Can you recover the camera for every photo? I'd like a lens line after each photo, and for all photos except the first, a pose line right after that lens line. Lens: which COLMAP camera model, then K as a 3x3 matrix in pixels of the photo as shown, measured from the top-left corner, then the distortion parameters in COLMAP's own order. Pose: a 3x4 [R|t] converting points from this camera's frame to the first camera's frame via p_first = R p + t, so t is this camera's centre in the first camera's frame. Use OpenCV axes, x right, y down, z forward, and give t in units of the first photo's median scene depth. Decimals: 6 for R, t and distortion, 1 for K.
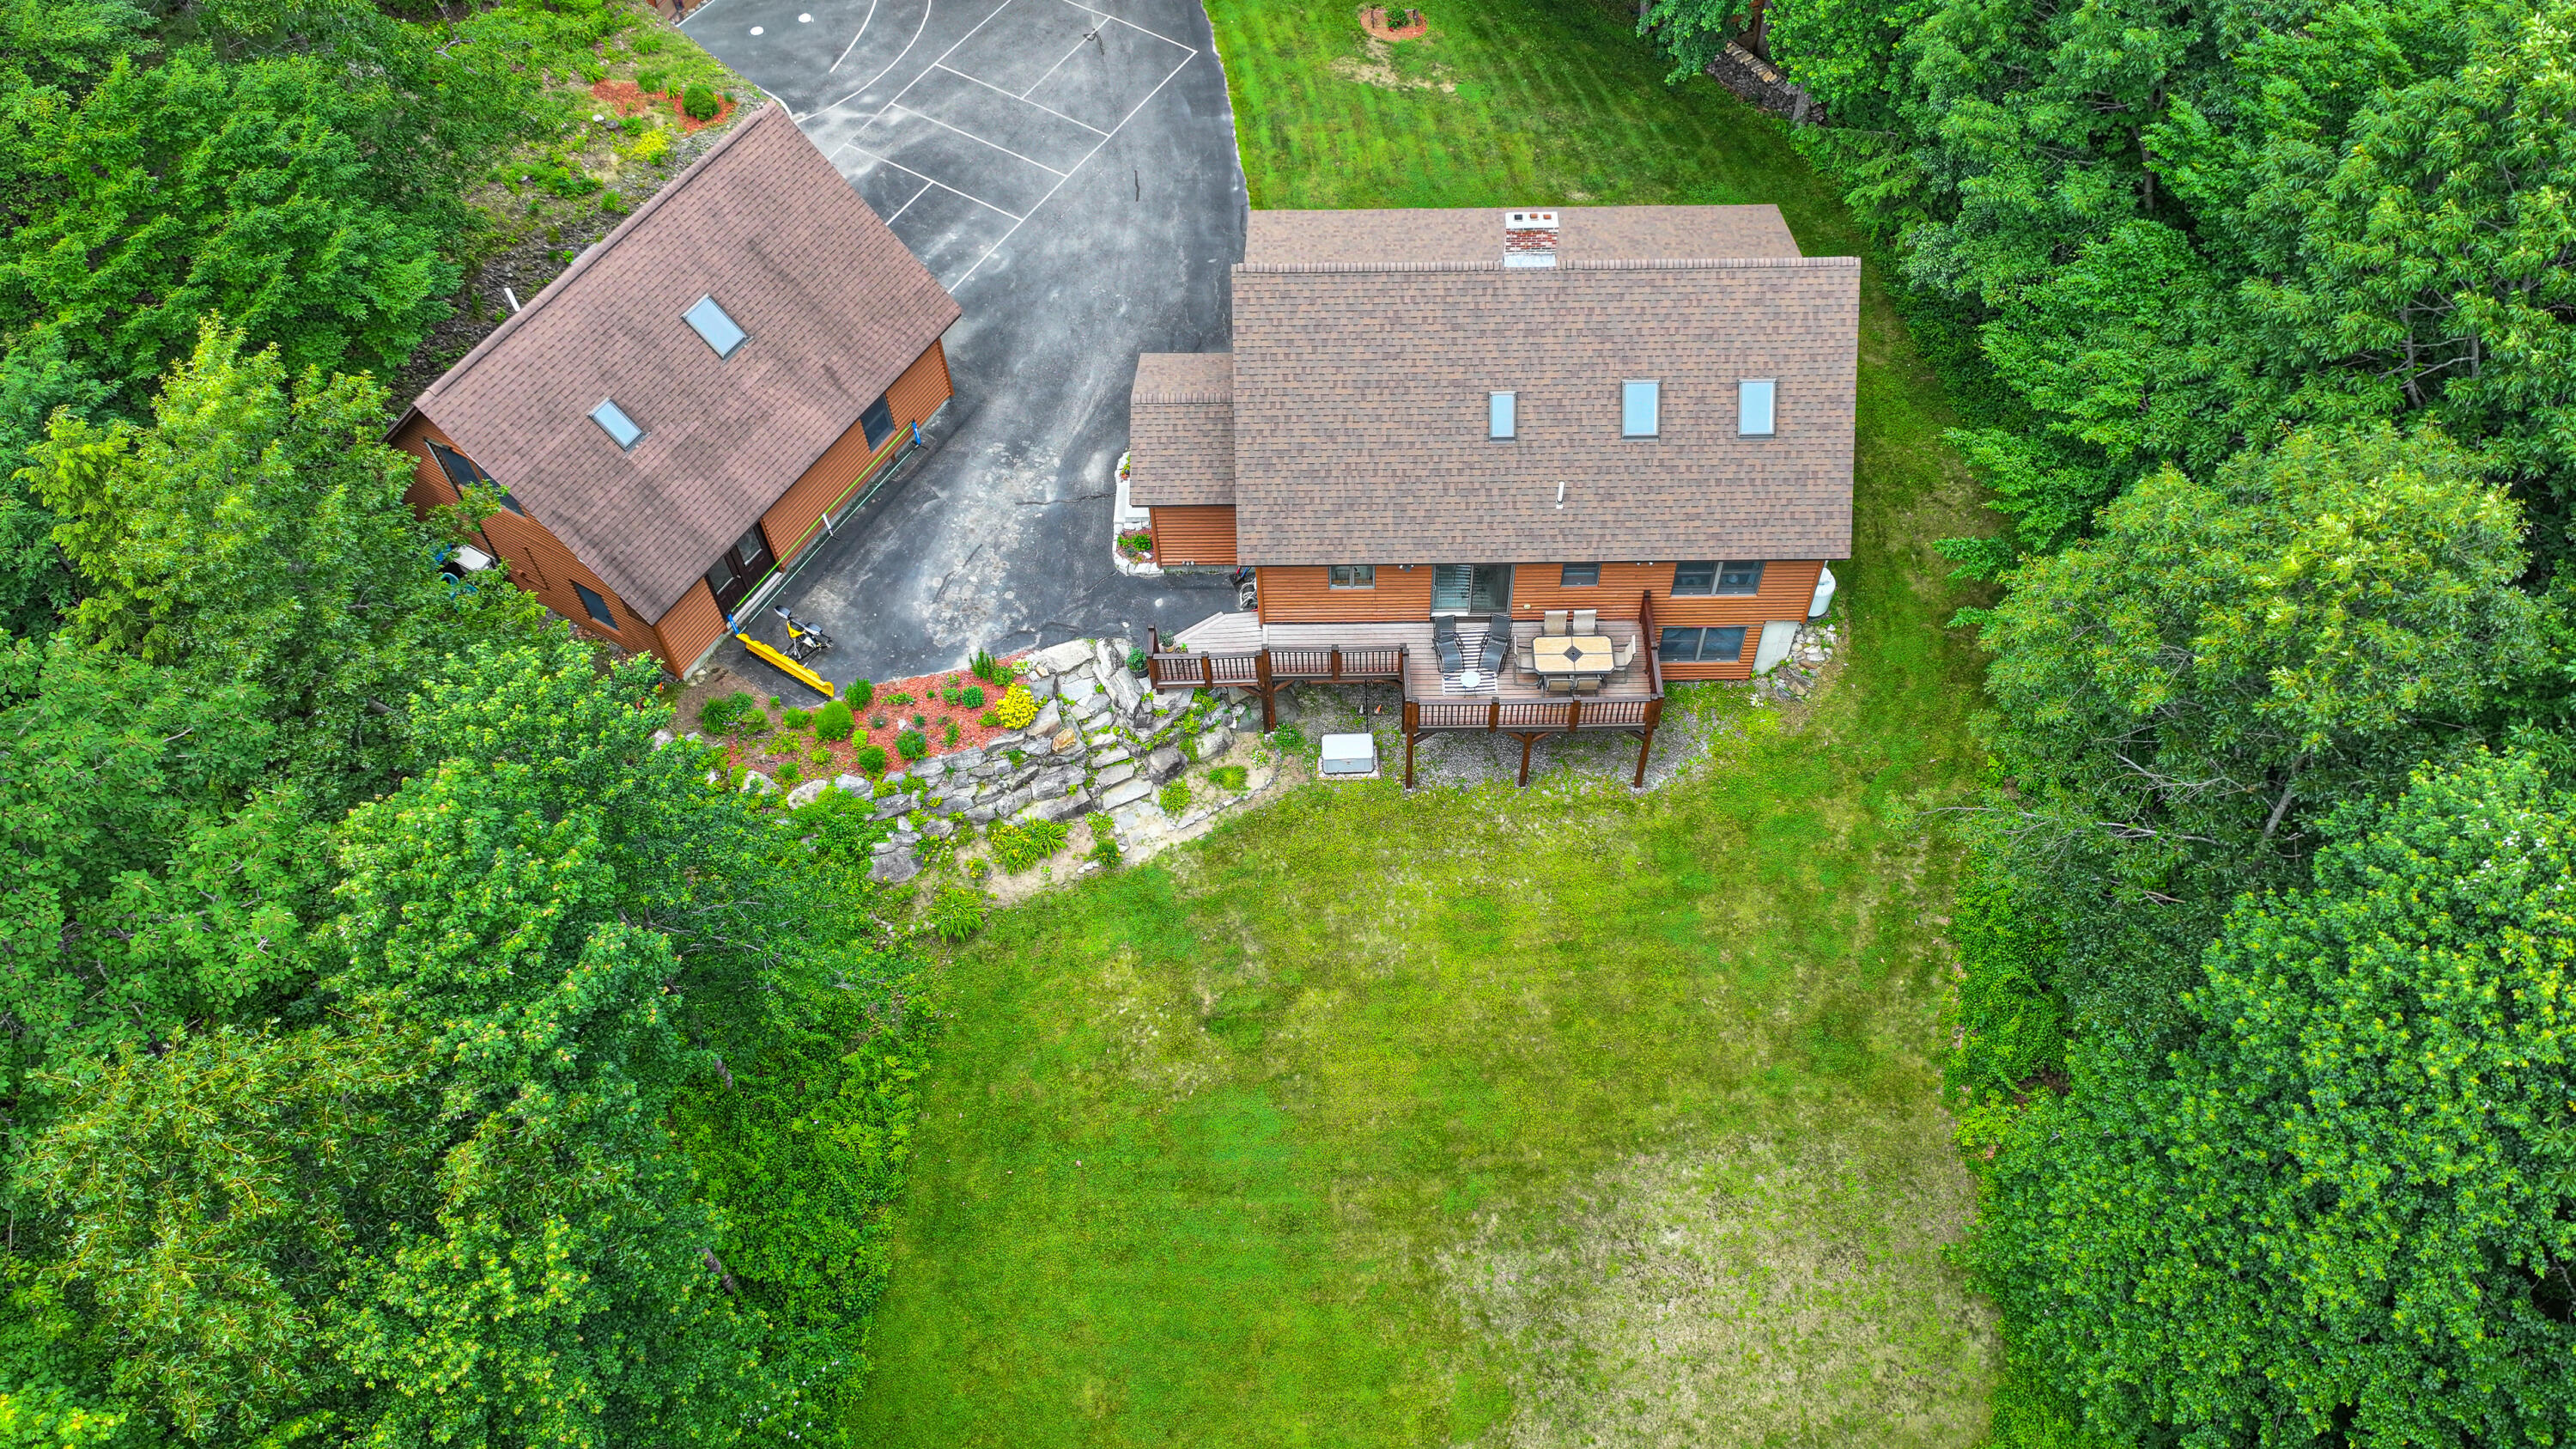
lens RADIAL K [[1883.2, 0, 1349.1], [0, 1883.2, 675.6], [0, 0, 1]] dist [0.021250, 0.000871]
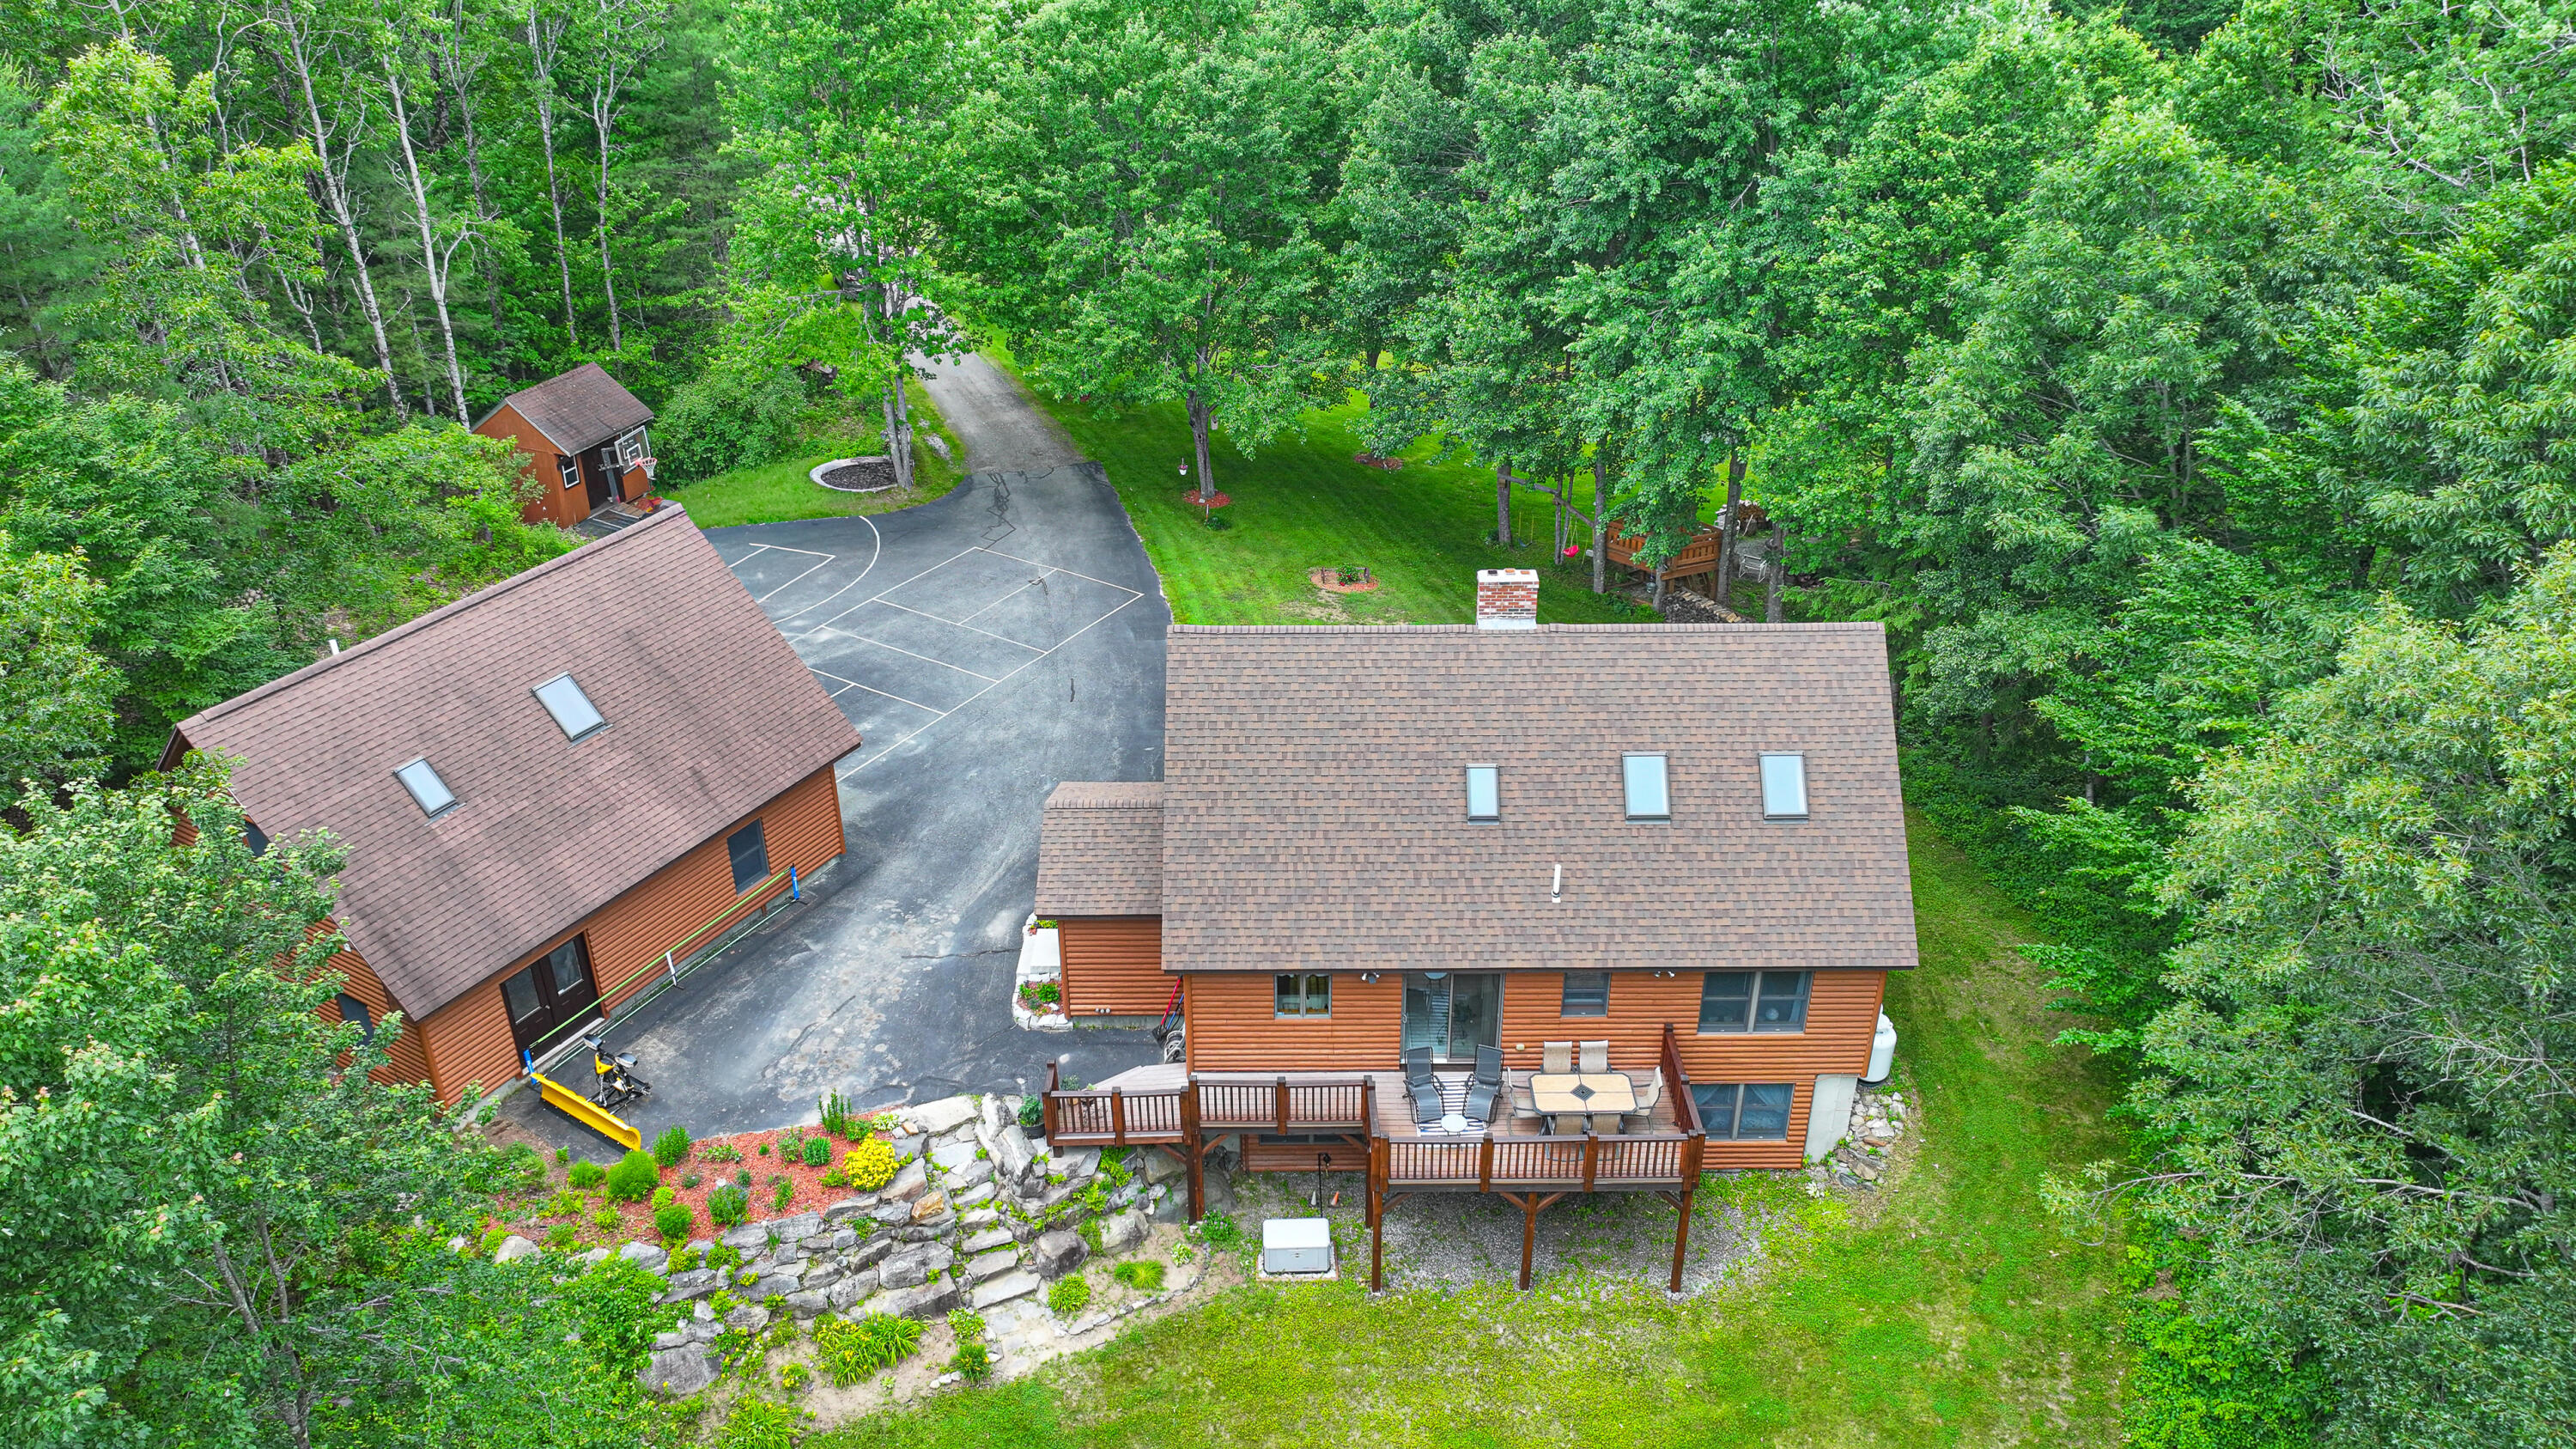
lens RADIAL K [[1814.6, 0, 1298.0], [0, 1814.6, 711.4], [0, 0, 1]] dist [0.007597, 0.000863]
pose [[0.999987, 0.005062, 0.000797, -0.001803], [-0.004216, 0.901195, -0.433394, 0.170899], [-0.002911, 0.433385, 0.901204, 0.239588]]
